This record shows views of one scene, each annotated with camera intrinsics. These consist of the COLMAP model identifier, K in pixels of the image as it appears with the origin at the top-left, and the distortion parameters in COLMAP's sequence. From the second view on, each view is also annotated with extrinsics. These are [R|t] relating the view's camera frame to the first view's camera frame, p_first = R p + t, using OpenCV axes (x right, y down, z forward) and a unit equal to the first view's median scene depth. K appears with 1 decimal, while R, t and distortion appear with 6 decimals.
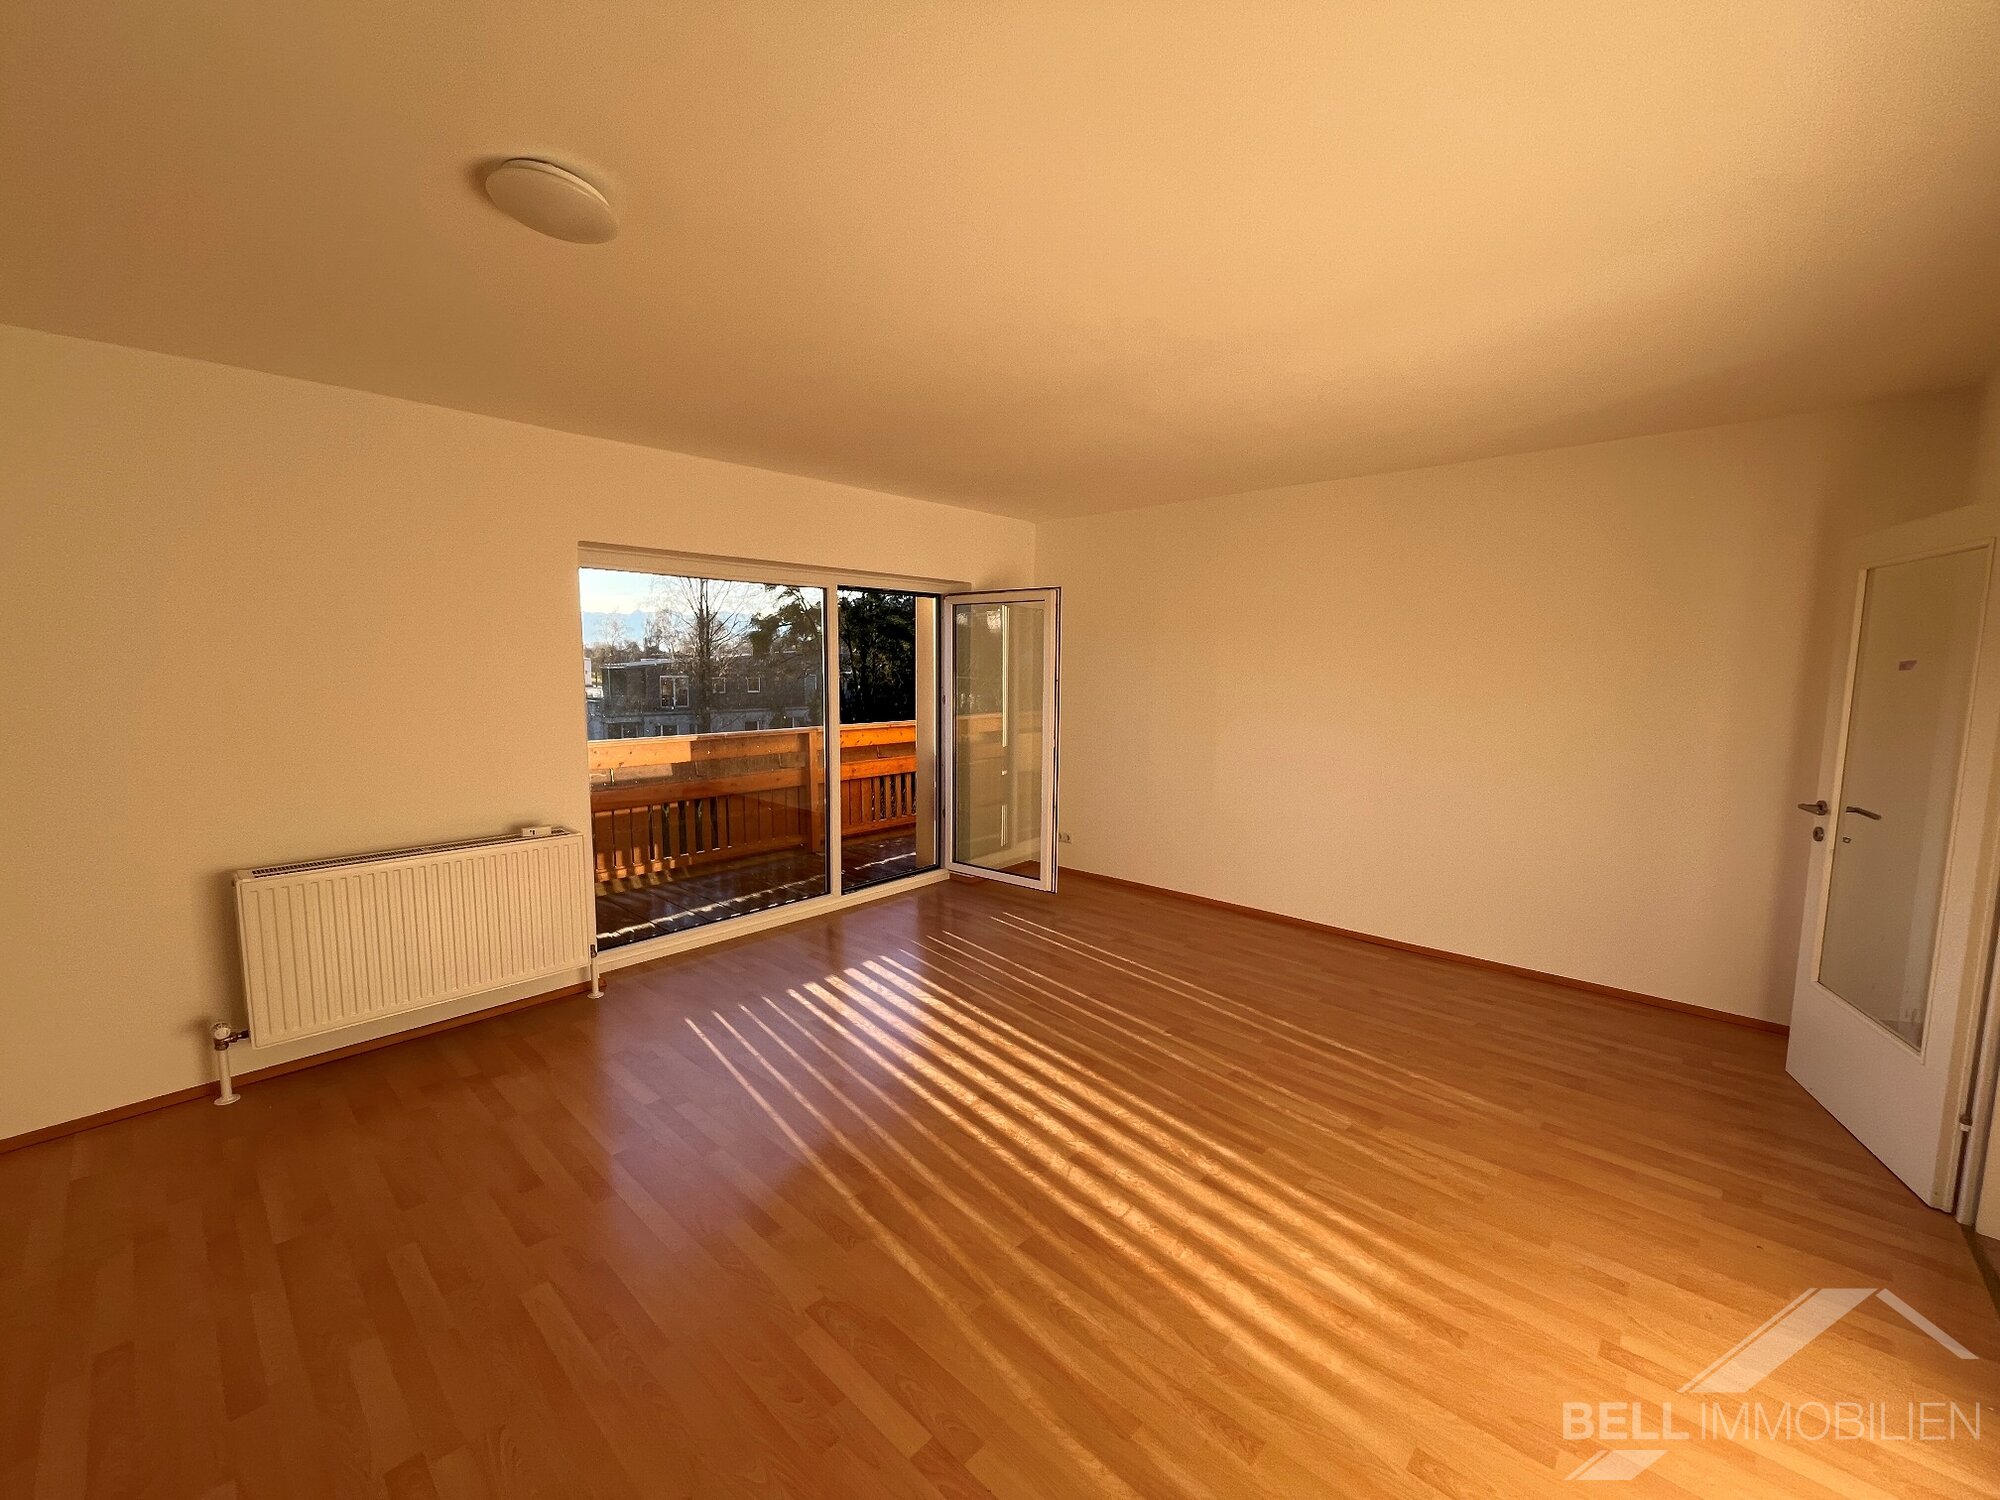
lens RADIAL K [[814.3, 0, 1000.0], [0, 814.3, 750.0], [0, 0, 1]] dist [-0.002753, 0.000280]
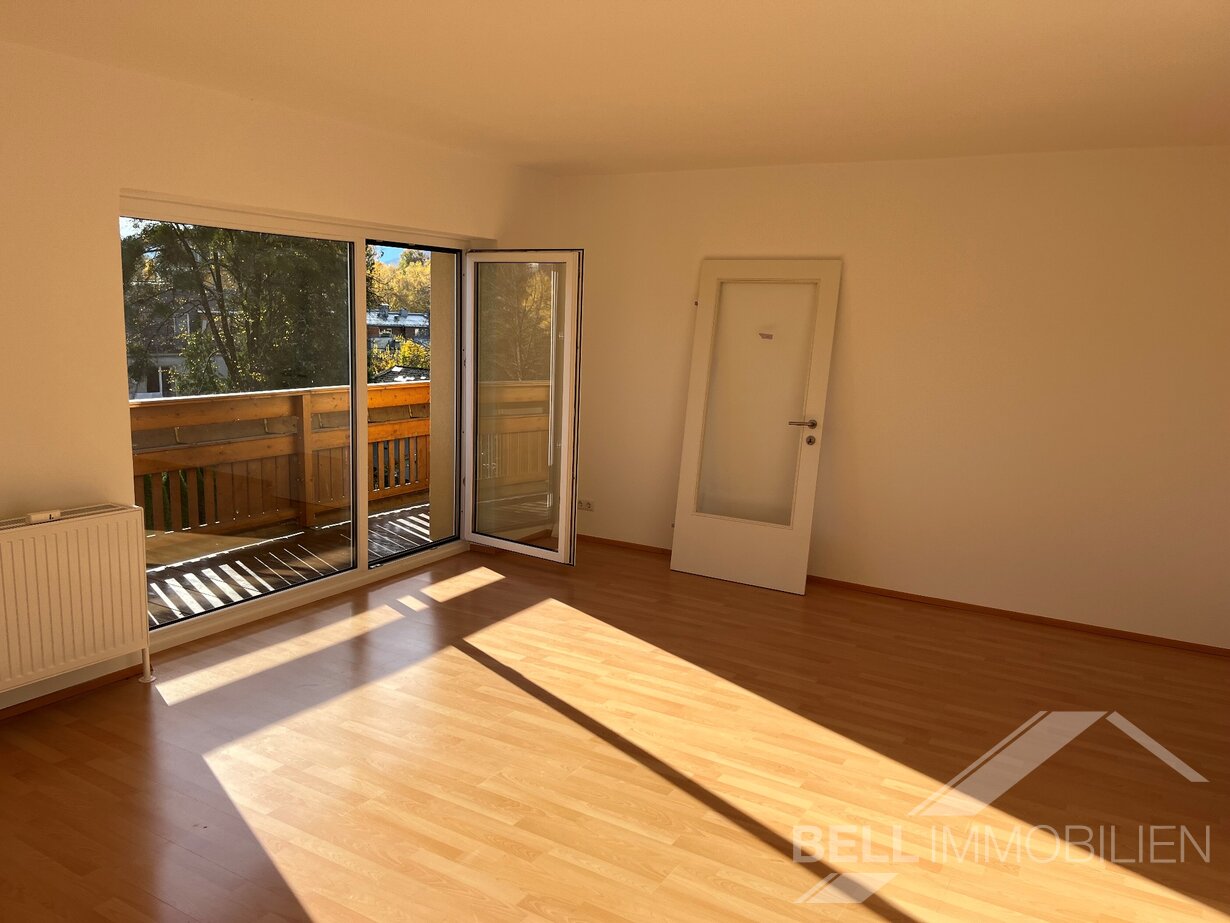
lens RADIAL K [[930.1, 0, 619.1], [0, 930.1, 469.9], [0, 0, 1]] dist [0.060759, -0.067473]
pose [[0.975757, -0.007526, 0.218727, -0.140554], [-0.006741, 0.997901, 0.064408, -0.009272], [-0.218752, -0.064321, 0.973658, -0.112908]]
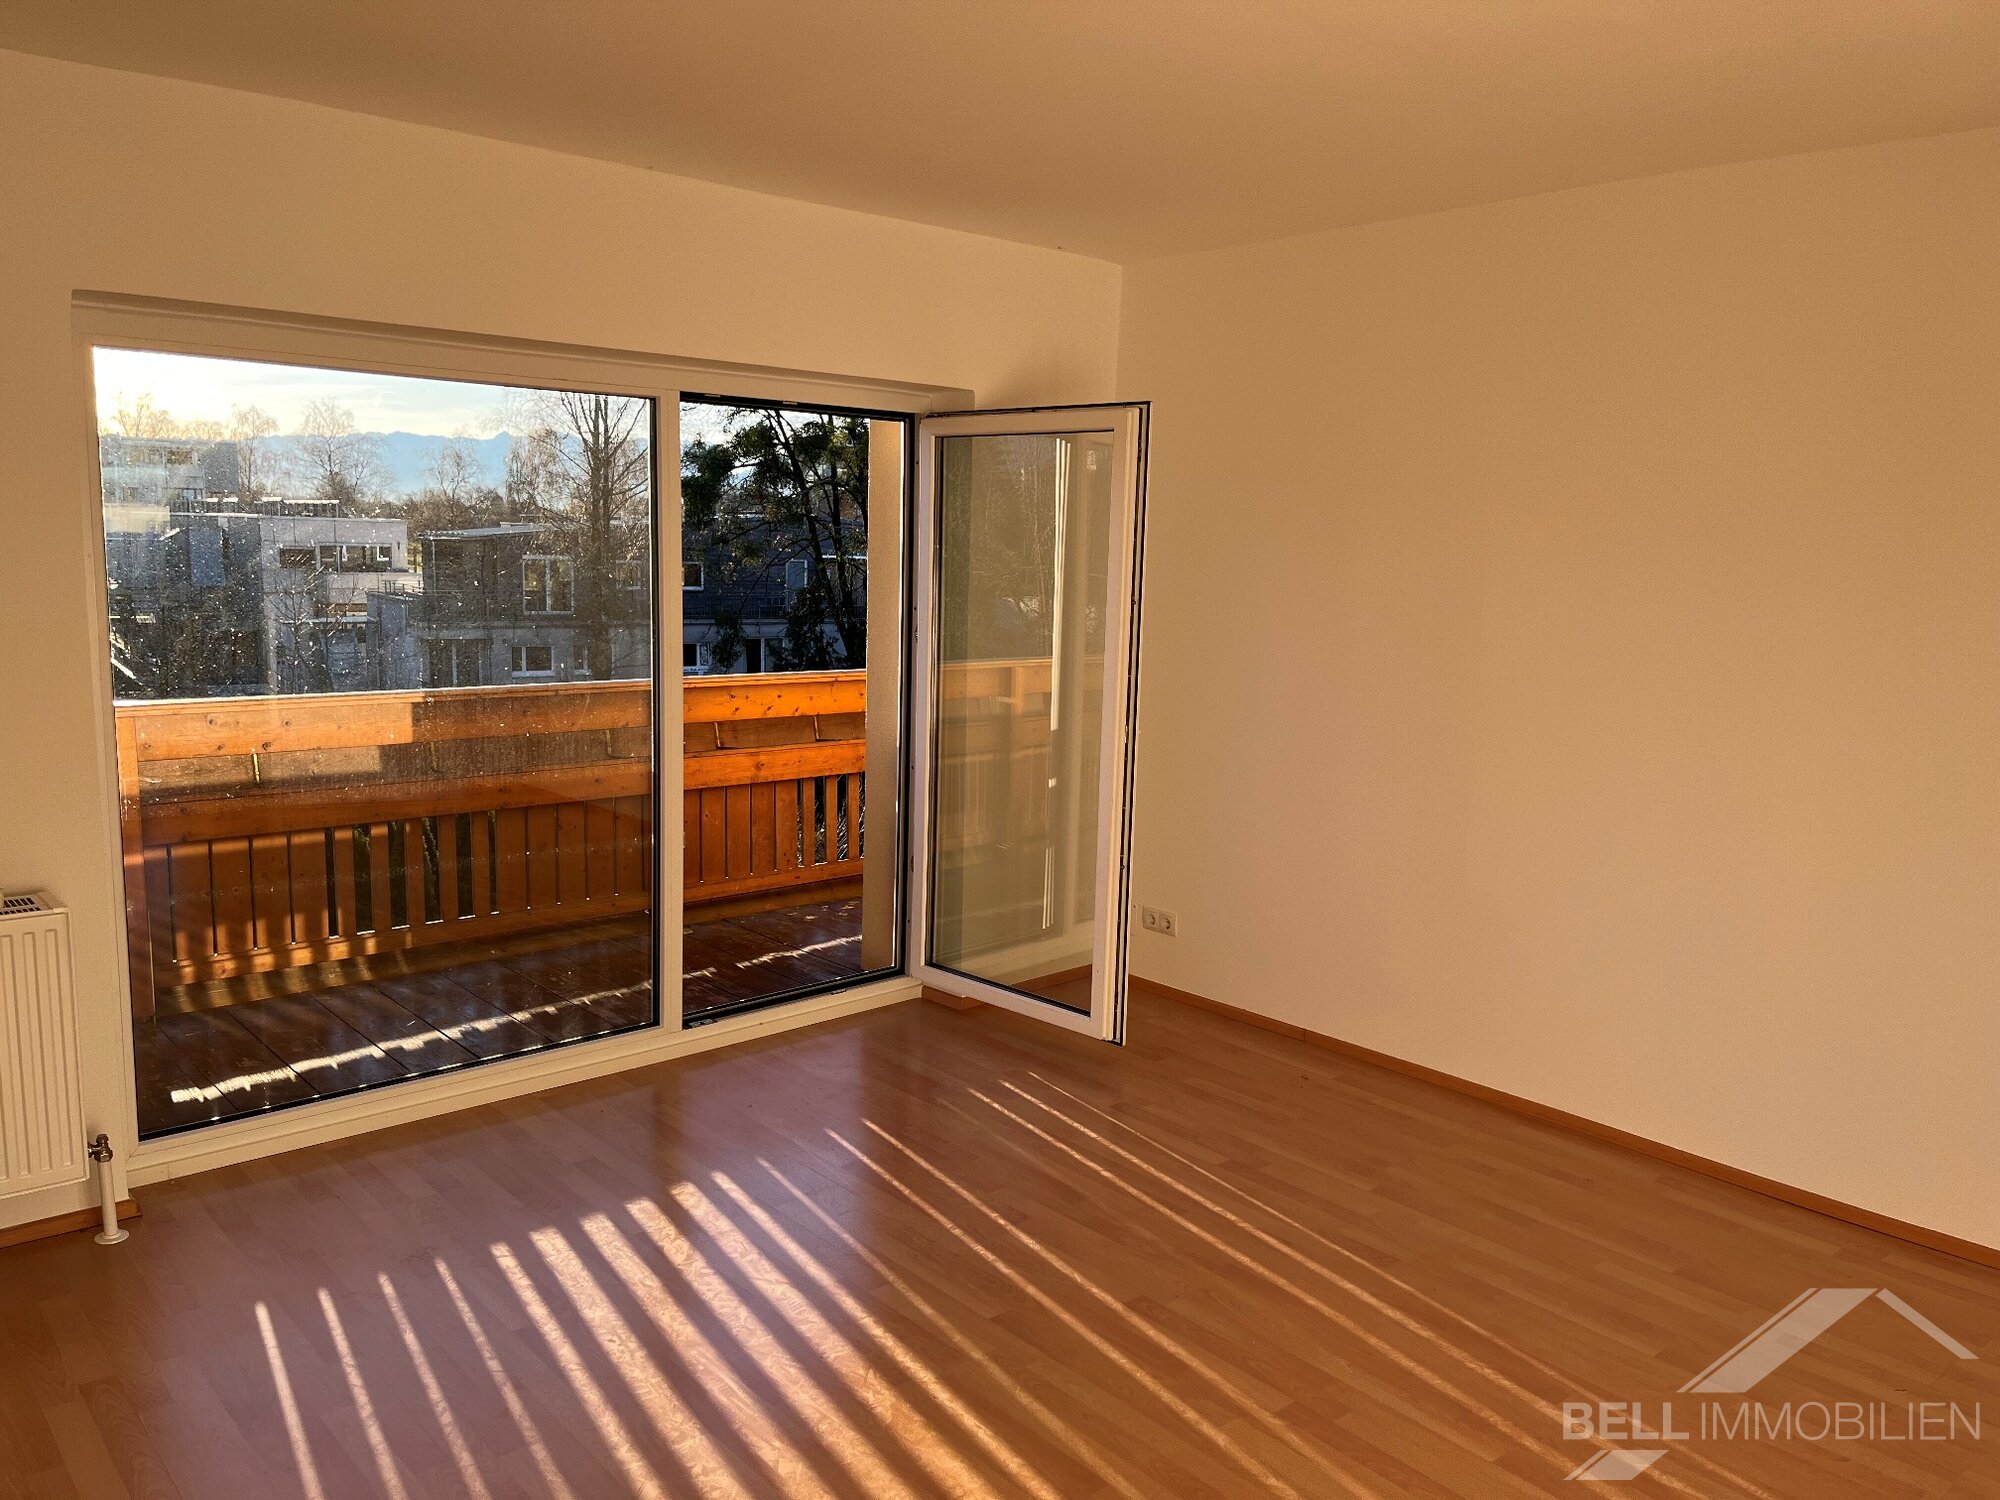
lens RADIAL K [[1512.4, 0, 1006.7], [0, 1512.4, 763.7], [0, 0, 1]] dist [0.060759, -0.067473]
pose [[0.994664, 0.033676, -0.097514, 0.079946], [-0.029836, 0.998731, 0.040583, -0.023487], [0.098757, -0.037457, 0.994406, 0.109083]]
